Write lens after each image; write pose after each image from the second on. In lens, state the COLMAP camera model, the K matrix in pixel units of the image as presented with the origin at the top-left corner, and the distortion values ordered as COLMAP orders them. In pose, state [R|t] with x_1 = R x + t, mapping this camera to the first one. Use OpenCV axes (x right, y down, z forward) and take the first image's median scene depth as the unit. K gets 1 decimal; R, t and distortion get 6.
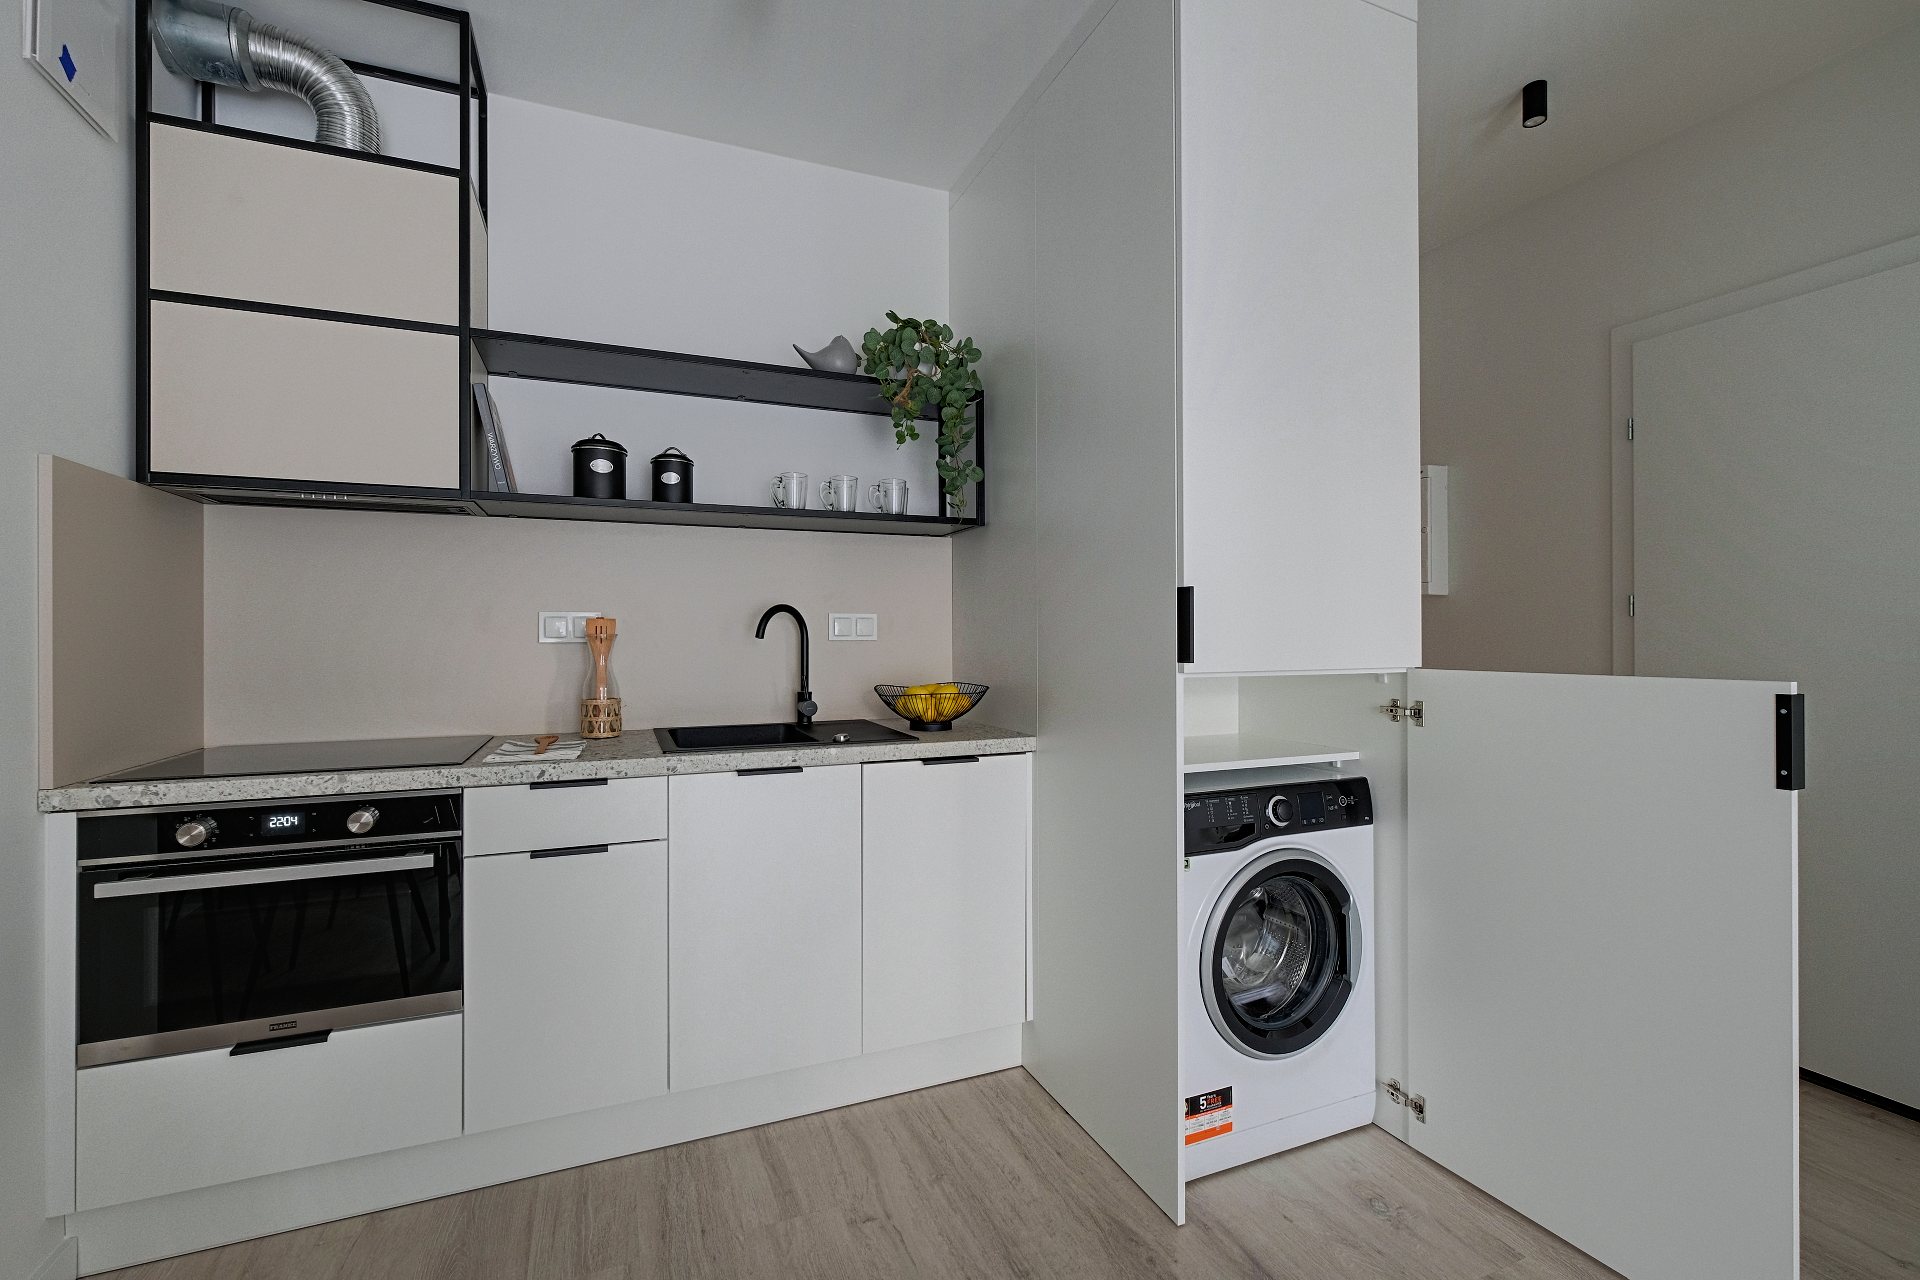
lens RADIAL K [[833.0, 0, 955.9], [0, 833.0, 634.6], [0, 0, 1]] dist [-0.001882, -0.000374]
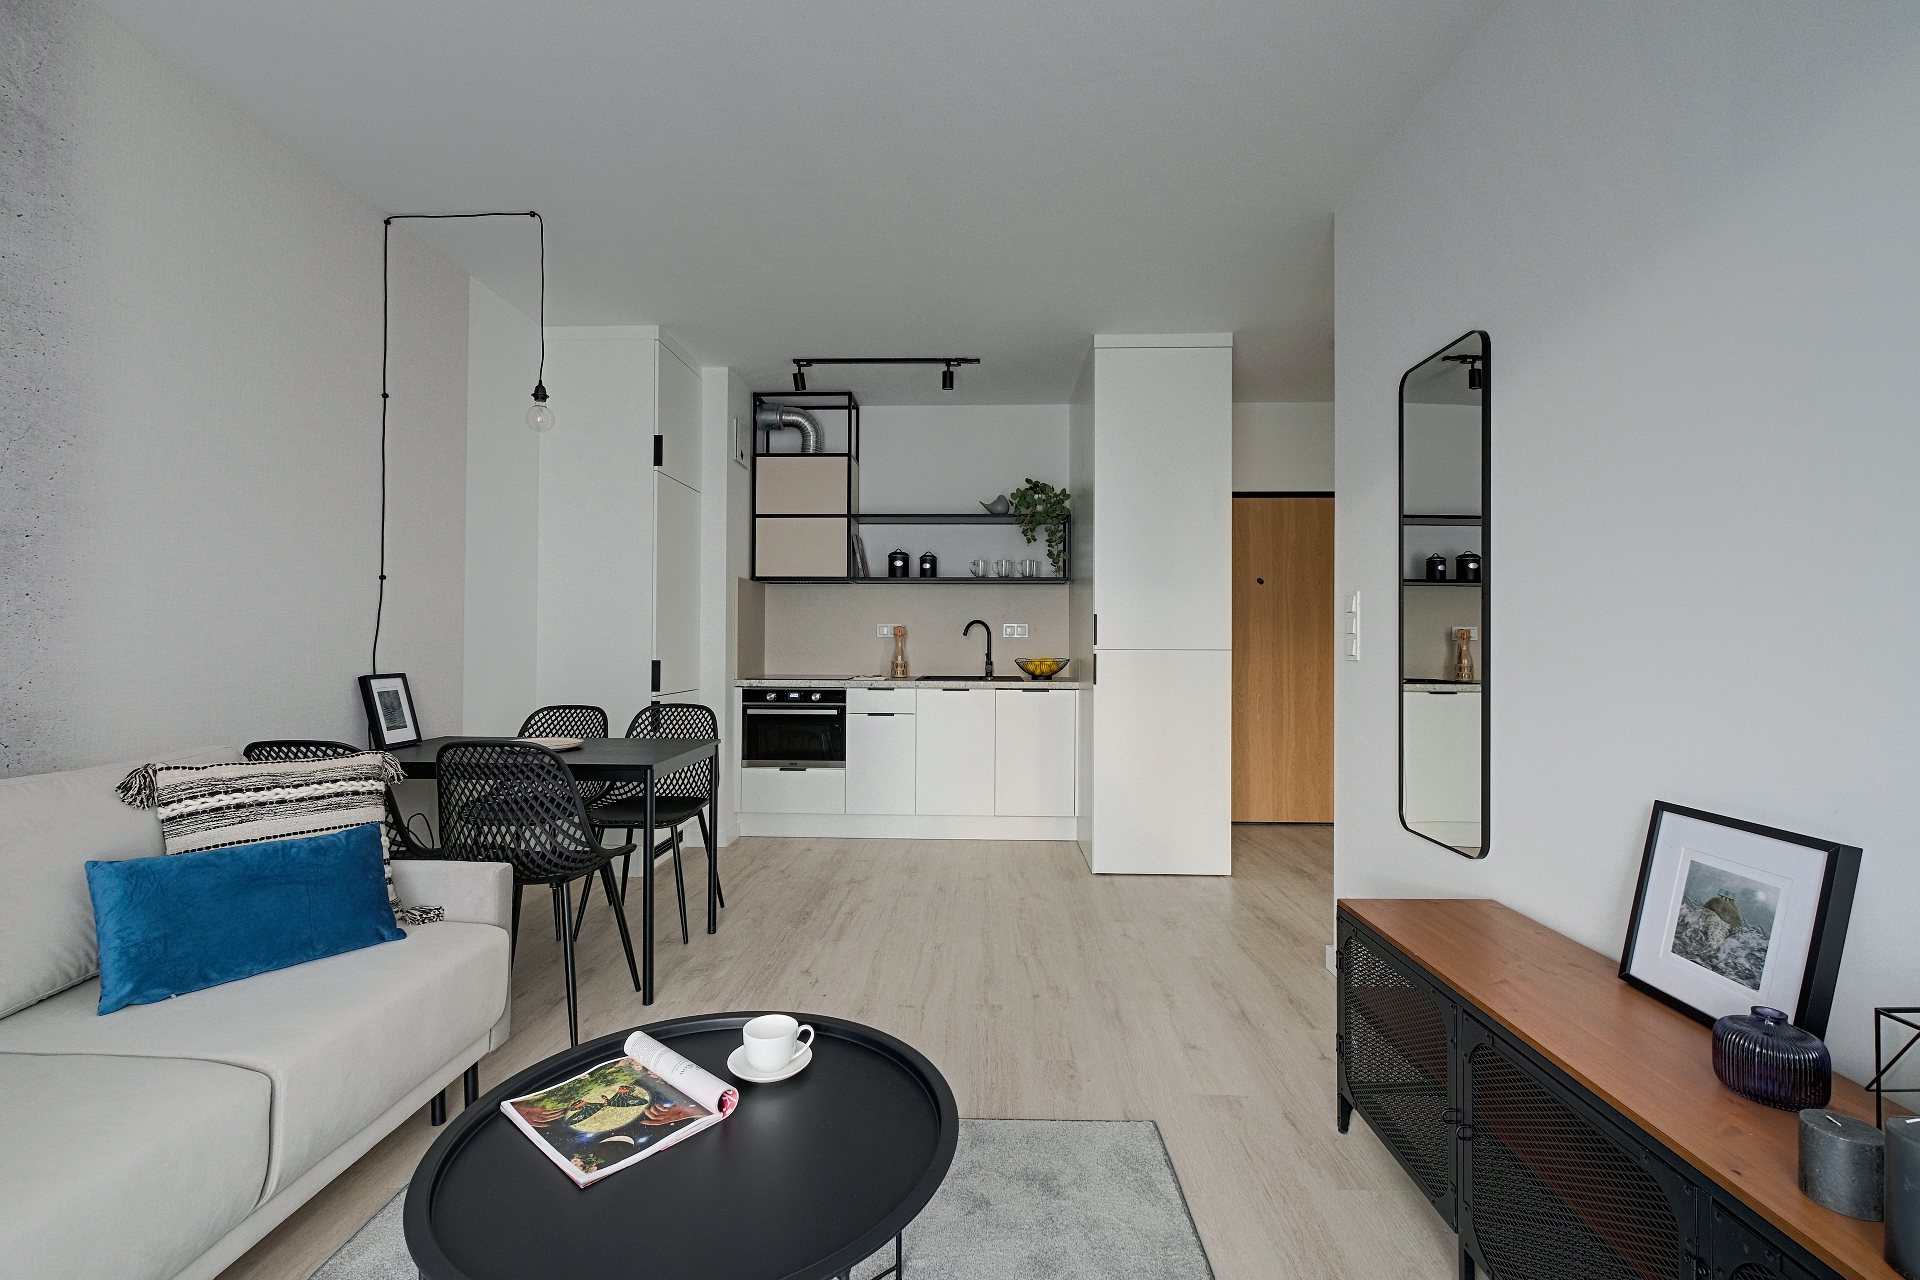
lens RADIAL K [[833.0, 0, 955.9], [0, 833.0, 634.6], [0, 0, 1]] dist [-0.001882, -0.000374]
pose [[0.908618, 0.002921, -0.417618, 0.785836], [-0.006244, 0.999959, -0.006591, 0.019381], [0.417581, 0.008596, 0.908599, -1.199870]]
